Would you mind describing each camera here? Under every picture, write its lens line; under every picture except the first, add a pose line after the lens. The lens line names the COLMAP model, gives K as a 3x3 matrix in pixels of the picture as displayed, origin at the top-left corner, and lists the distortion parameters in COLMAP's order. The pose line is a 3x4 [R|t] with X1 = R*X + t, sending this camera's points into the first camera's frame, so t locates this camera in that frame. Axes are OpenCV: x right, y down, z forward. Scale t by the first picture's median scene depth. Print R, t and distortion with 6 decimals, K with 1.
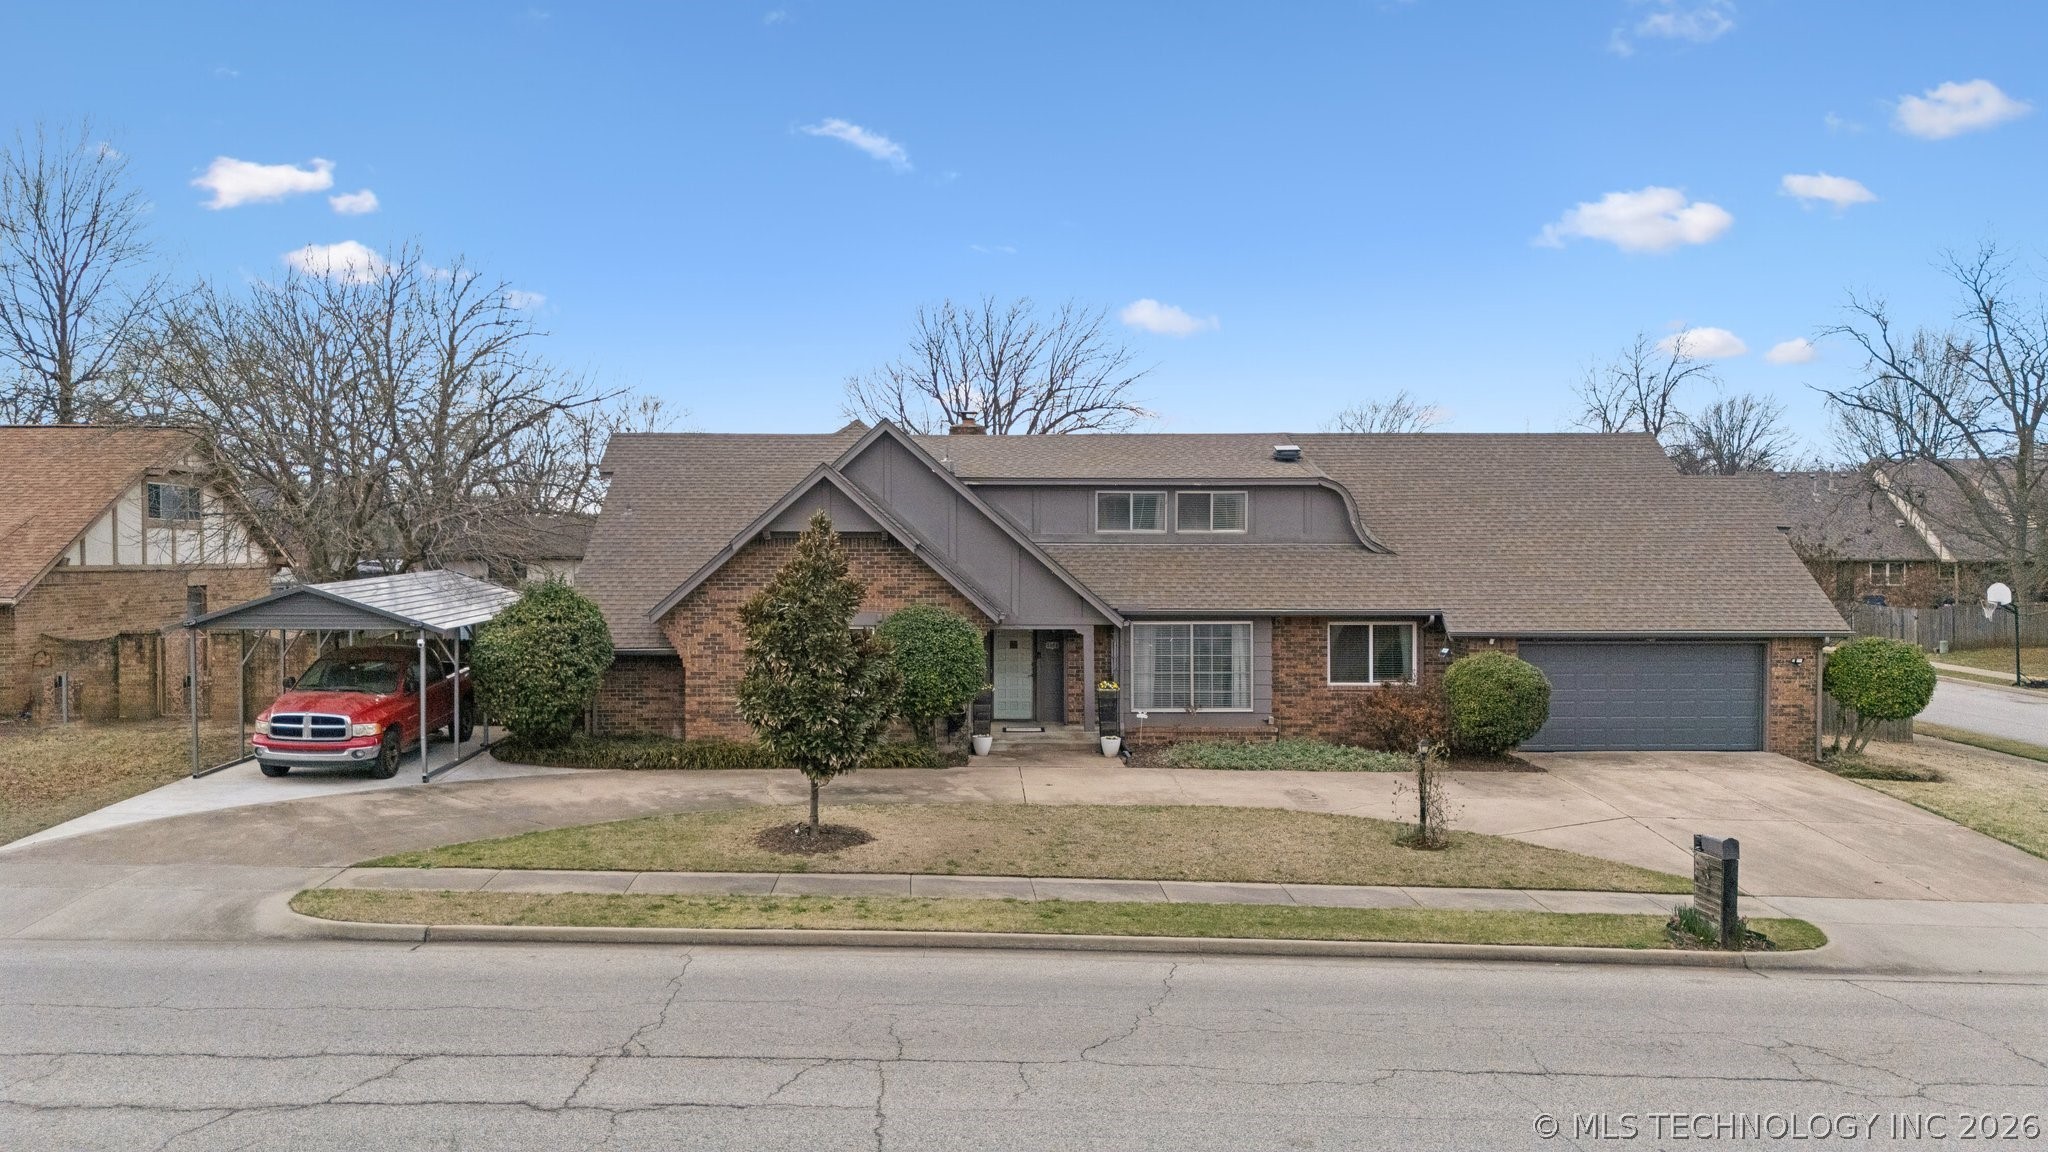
lens RADIAL K [[1537.9, 0, 1015.0], [0, 1537.9, 582.5], [0, 0, 1]] dist [0.053025, -0.047556]
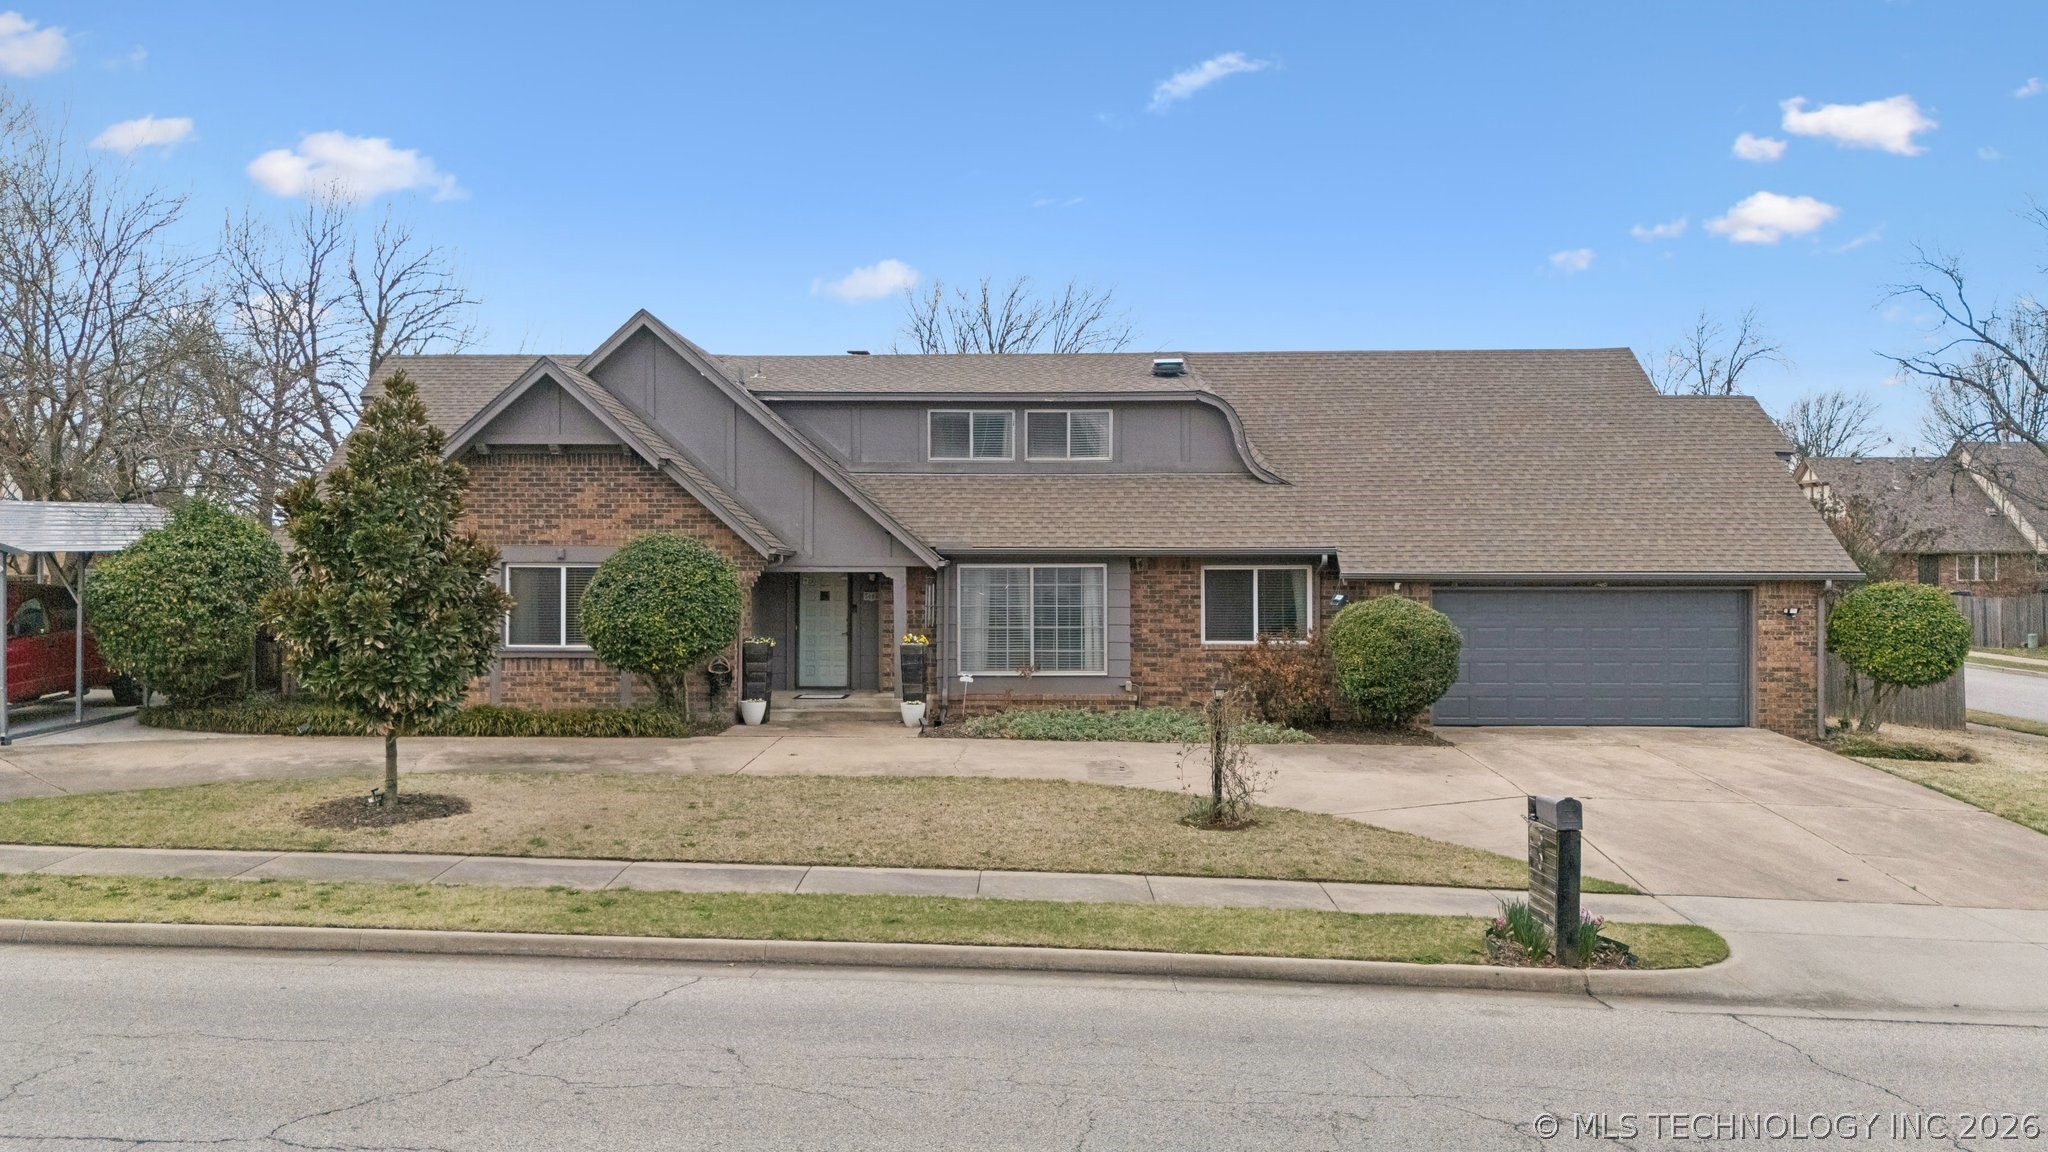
lens RADIAL K [[1537.9, 0, 1029.1], [0, 1537.9, 566.4], [0, 0, 1]] dist [0.053025, -0.047556]
pose [[0.998643, -0.000148, -0.052084, 0.170791], [-0.001333, 0.999596, -0.028401, 0.054401], [0.052067, 0.028432, 0.998239, 0.207274]]
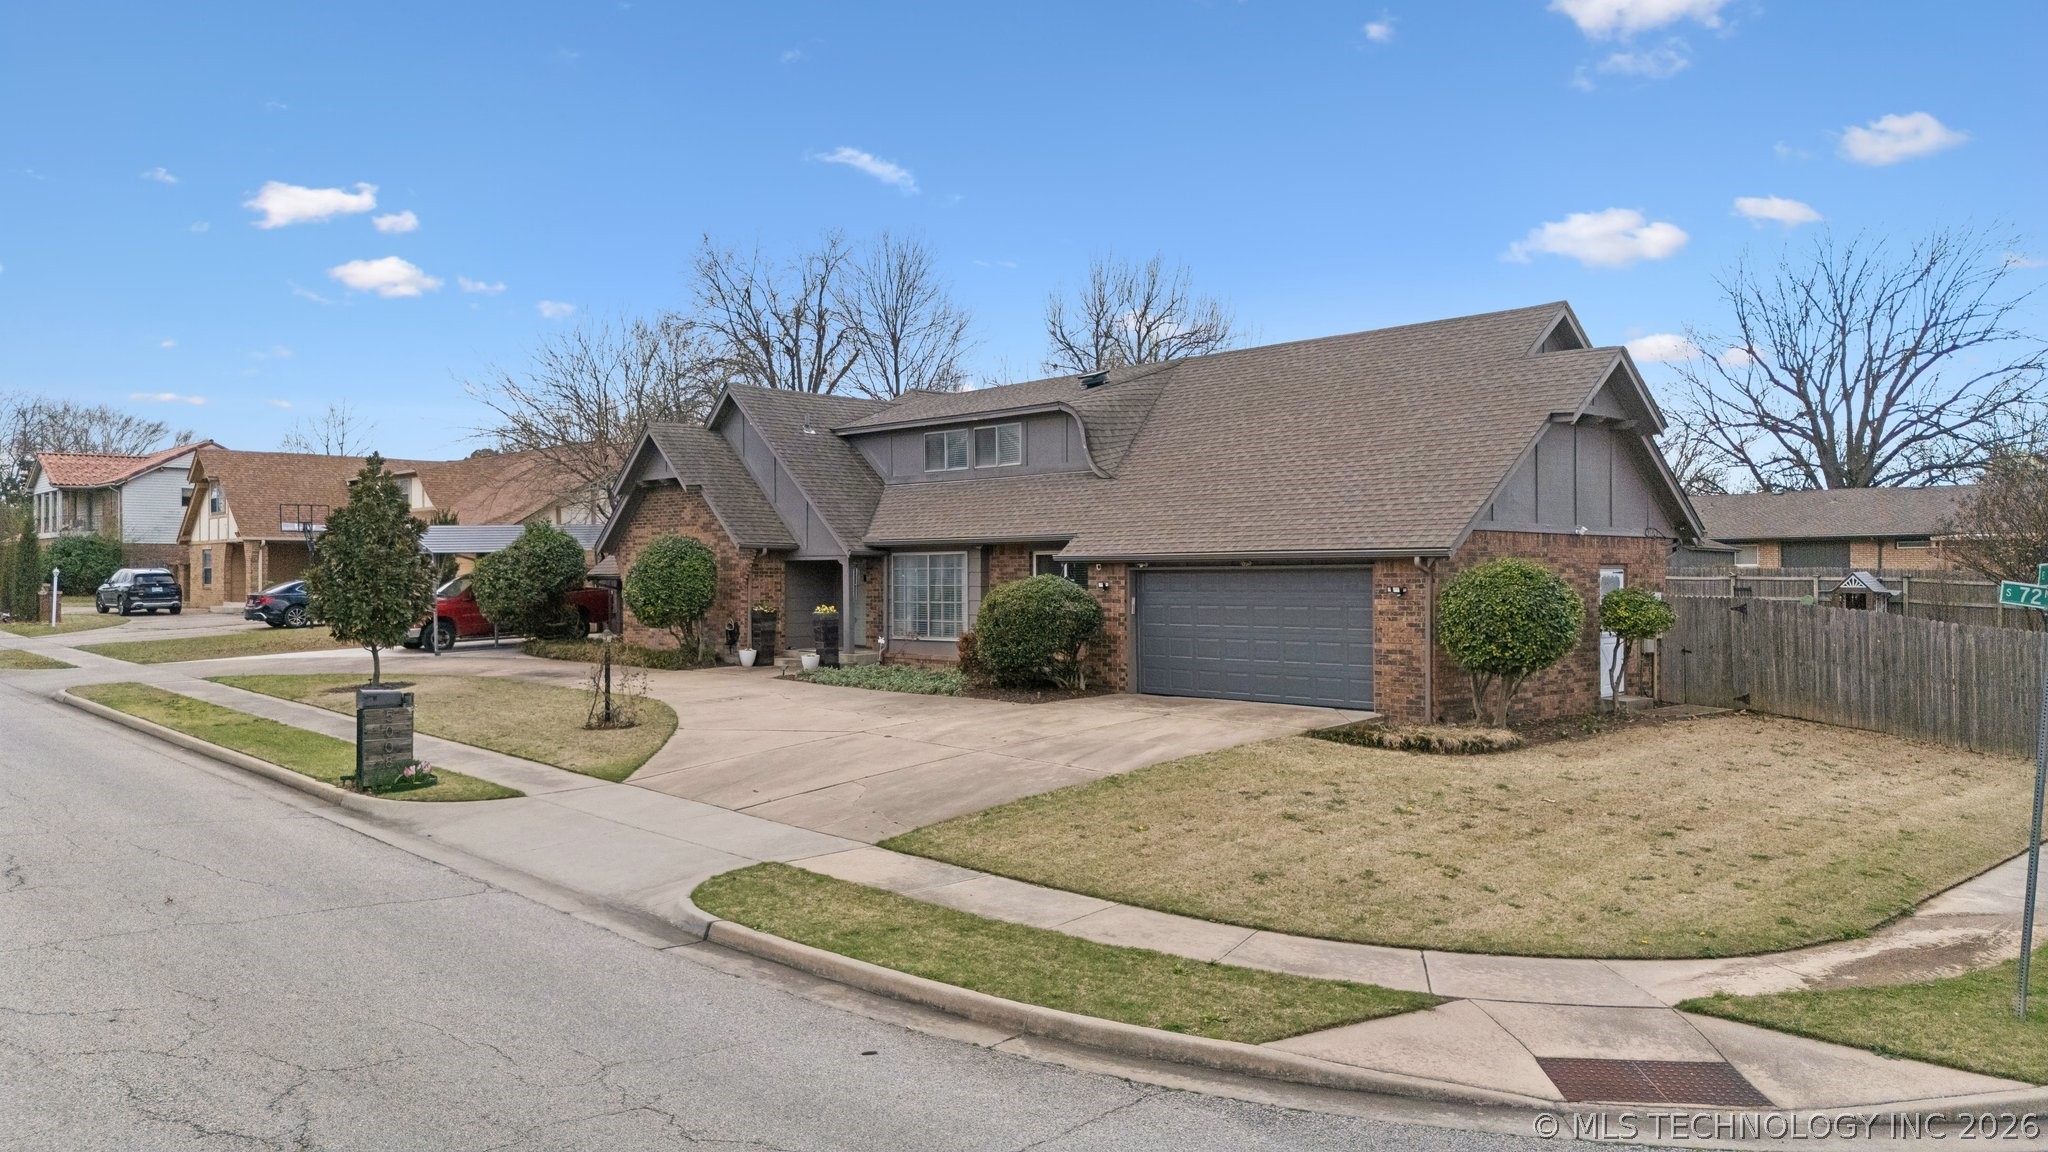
lens RADIAL K [[1537.9, 0, 1025.5], [0, 1537.9, 569.5], [0, 0, 1]] dist [0.053025, -0.047556]
pose [[0.662202, -0.006078, -0.749301, 1.012616], [-0.015038, 0.999658, -0.021398, 0.063455], [0.749175, 0.025438, 0.661884, 0.406569]]
